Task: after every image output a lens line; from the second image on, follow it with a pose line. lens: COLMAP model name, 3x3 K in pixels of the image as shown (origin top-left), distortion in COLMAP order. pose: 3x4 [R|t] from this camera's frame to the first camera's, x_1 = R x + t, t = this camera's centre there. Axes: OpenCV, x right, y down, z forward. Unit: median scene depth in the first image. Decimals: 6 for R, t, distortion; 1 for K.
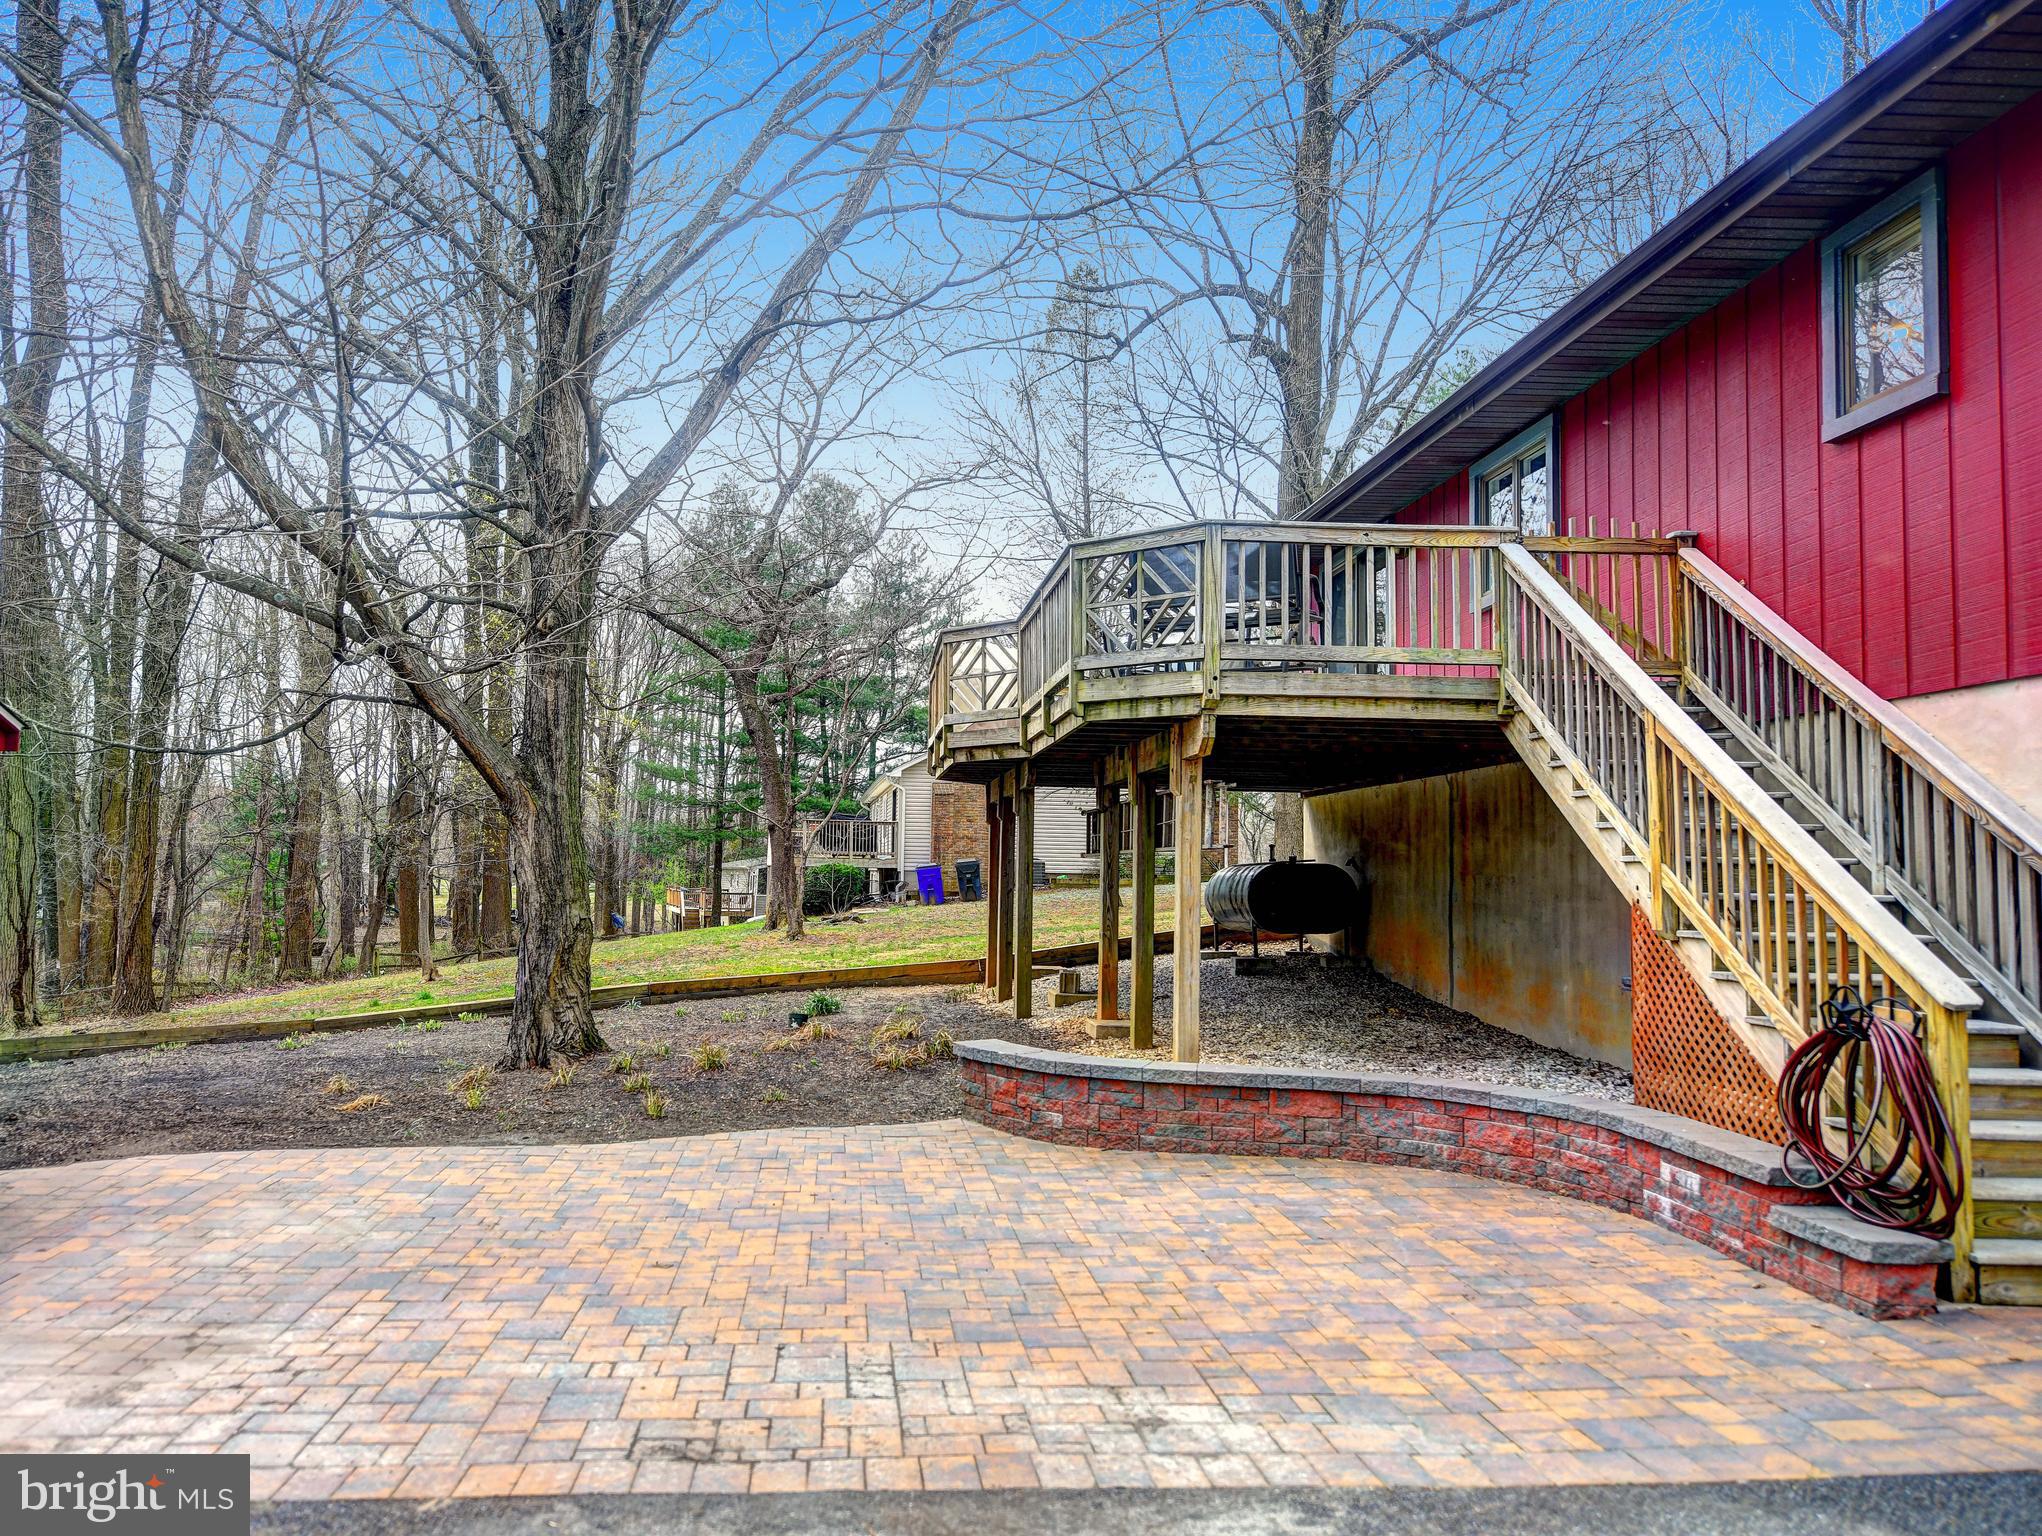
lens RADIAL K [[1470.1, 0, 872.6], [0, 1470.1, 769.8], [0, 0, 1]] dist [0.001024, -0.000345]
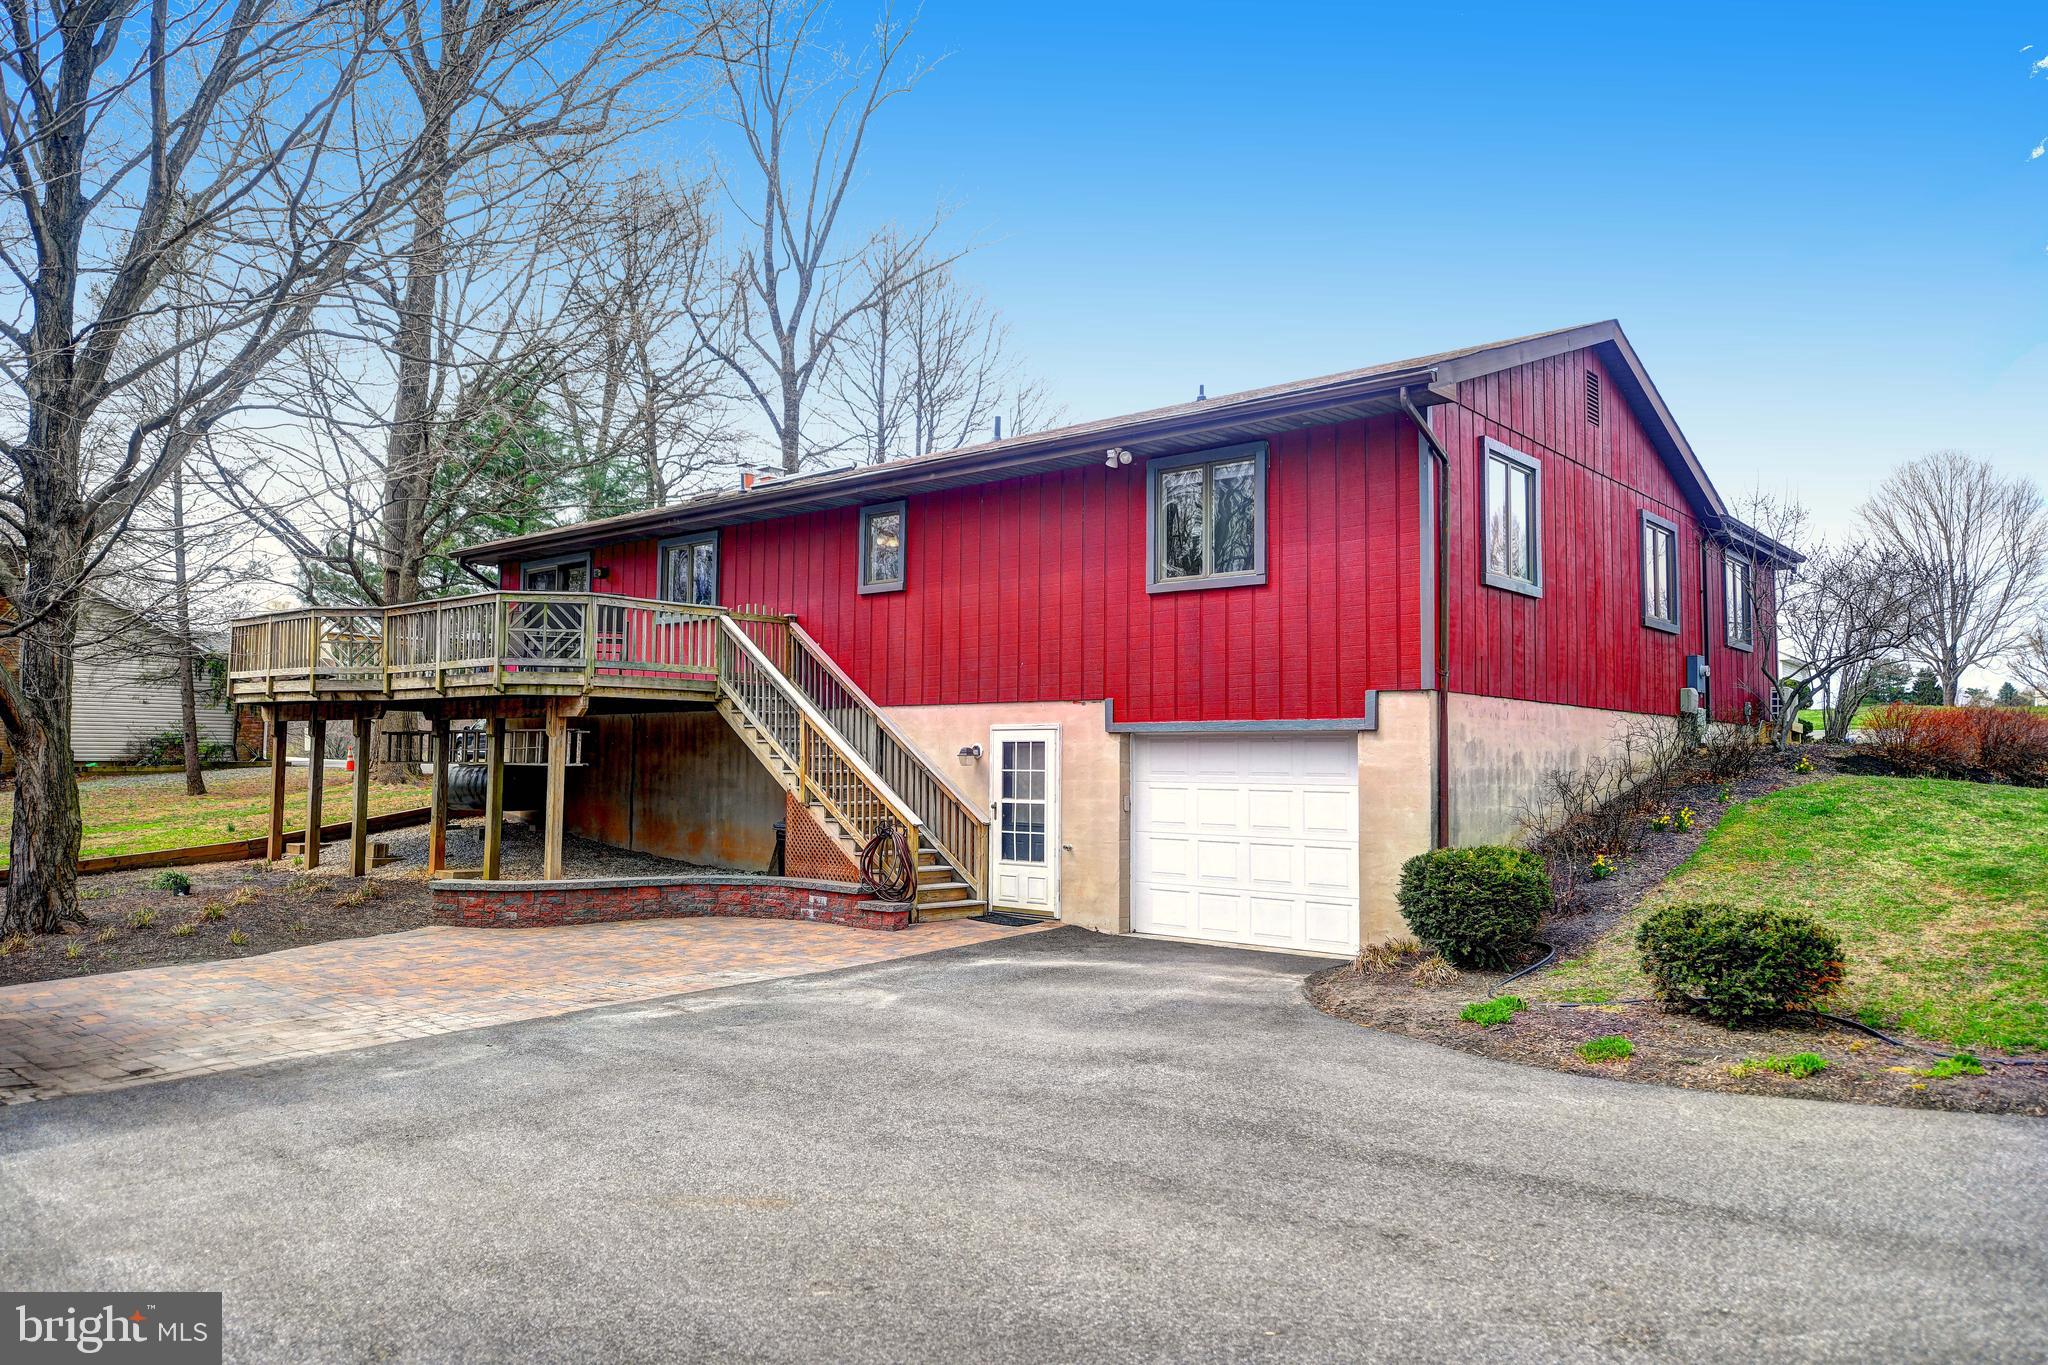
lens RADIAL K [[1407.7, 0, 1042.4], [0, 1407.7, 666.0], [0, 0, 1]] dist [0.010446, -0.002272]
pose [[0.673079, 0.035189, 0.738733, -0.793902], [-0.045630, 0.998940, -0.006009, -0.102220], [-0.738162, -0.029664, 0.673971, -0.723251]]
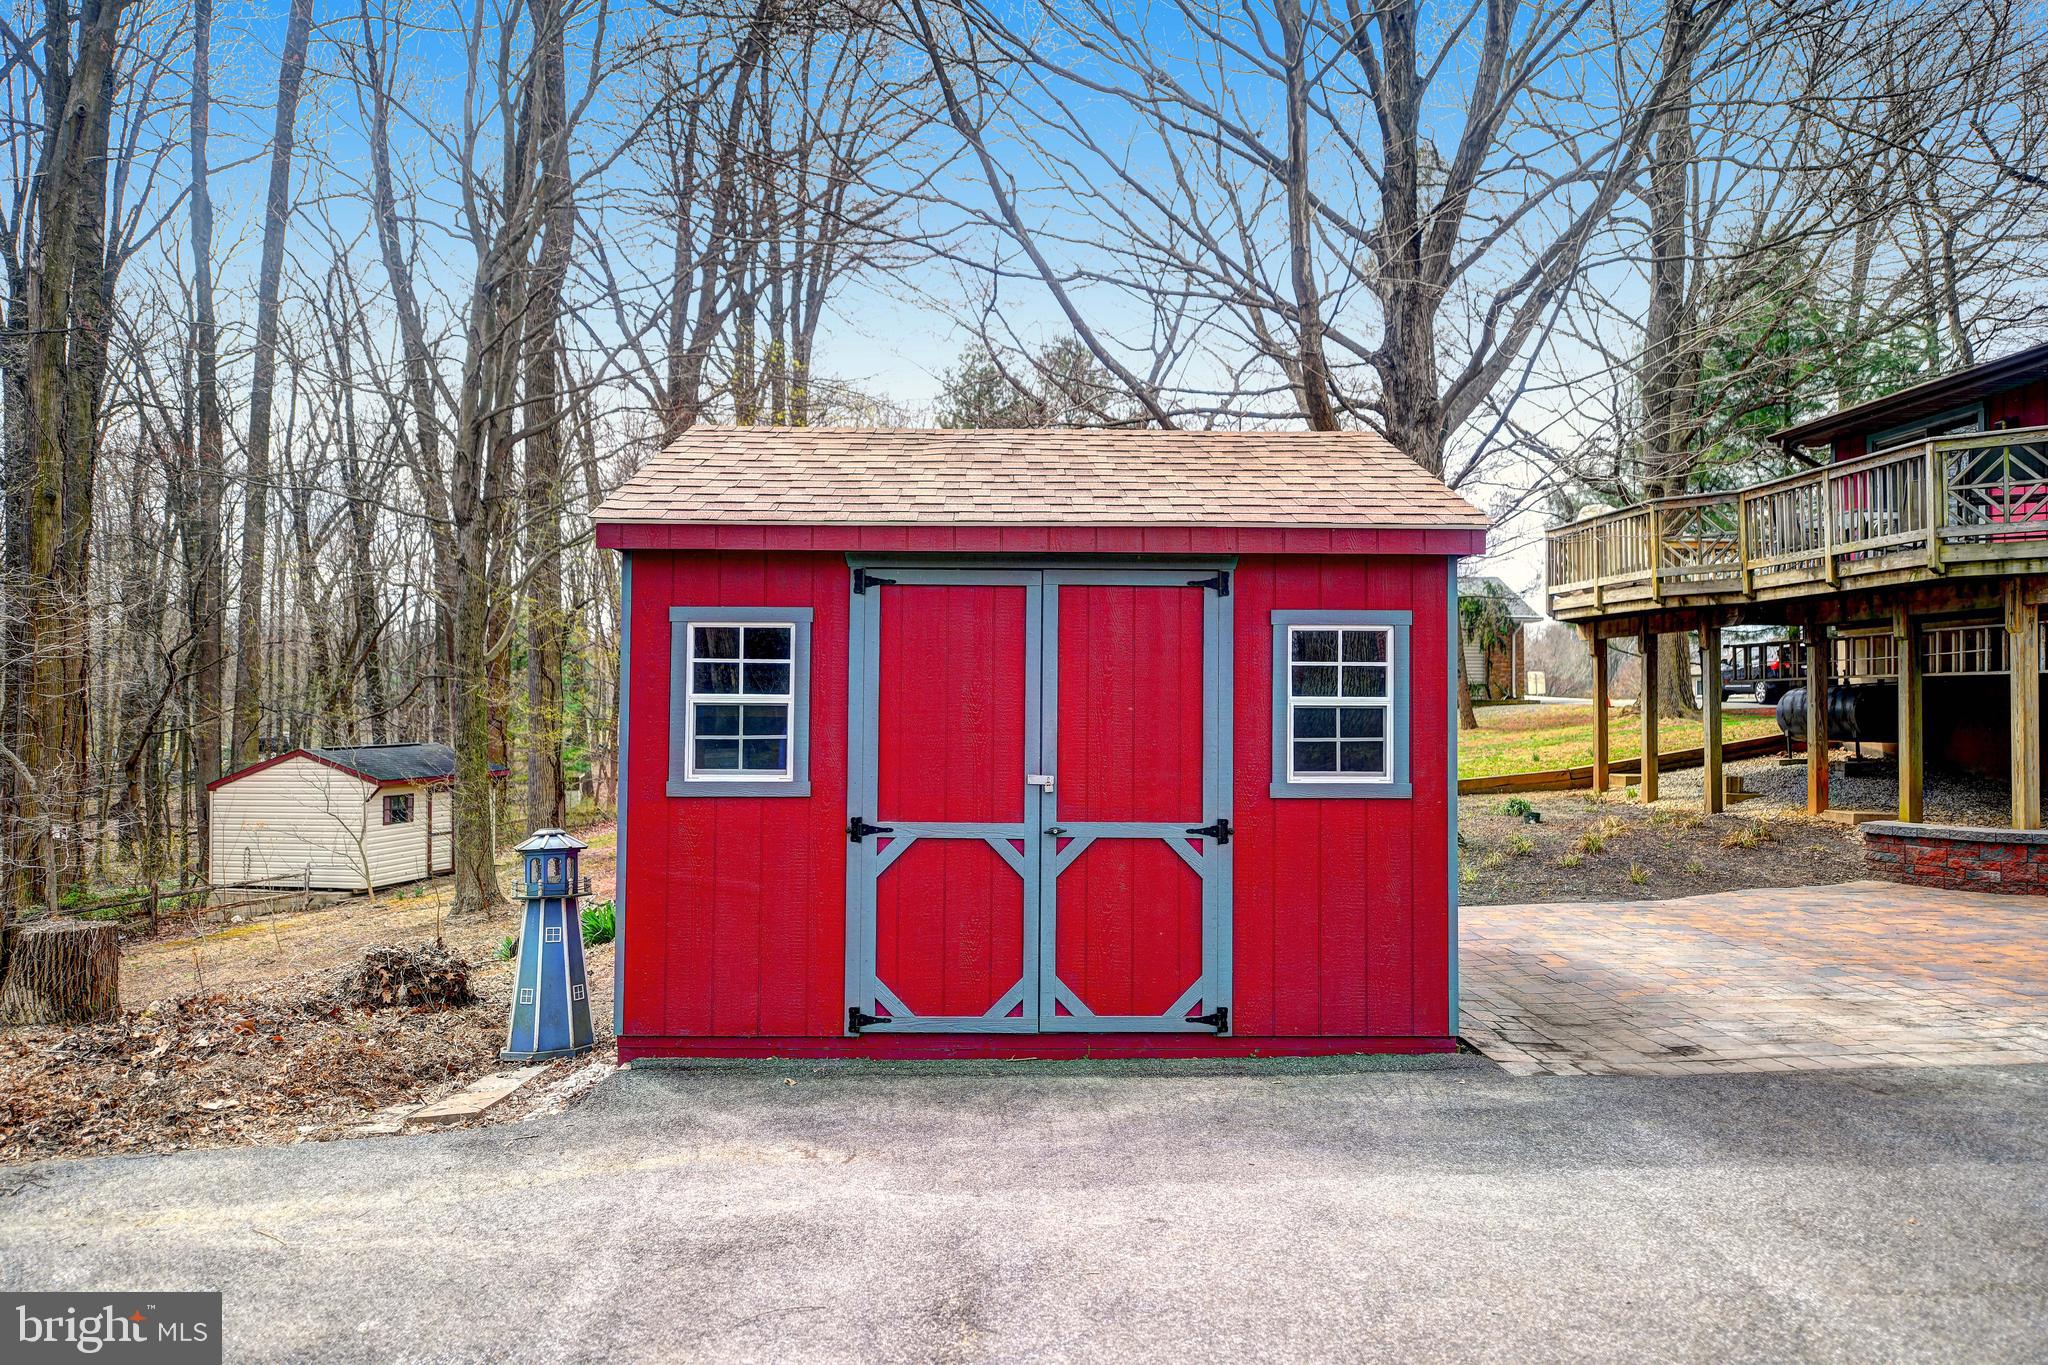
lens RADIAL K [[1407.7, 0, 1022.4], [0, 1407.7, 670.6], [0, 0, 1]] dist [0.010446, -0.002272]
pose [[0.999515, -0.018474, 0.025080, -0.838106], [0.017306, 0.998790, 0.046030, -0.026150], [-0.025900, -0.045574, 0.998625, -0.276958]]
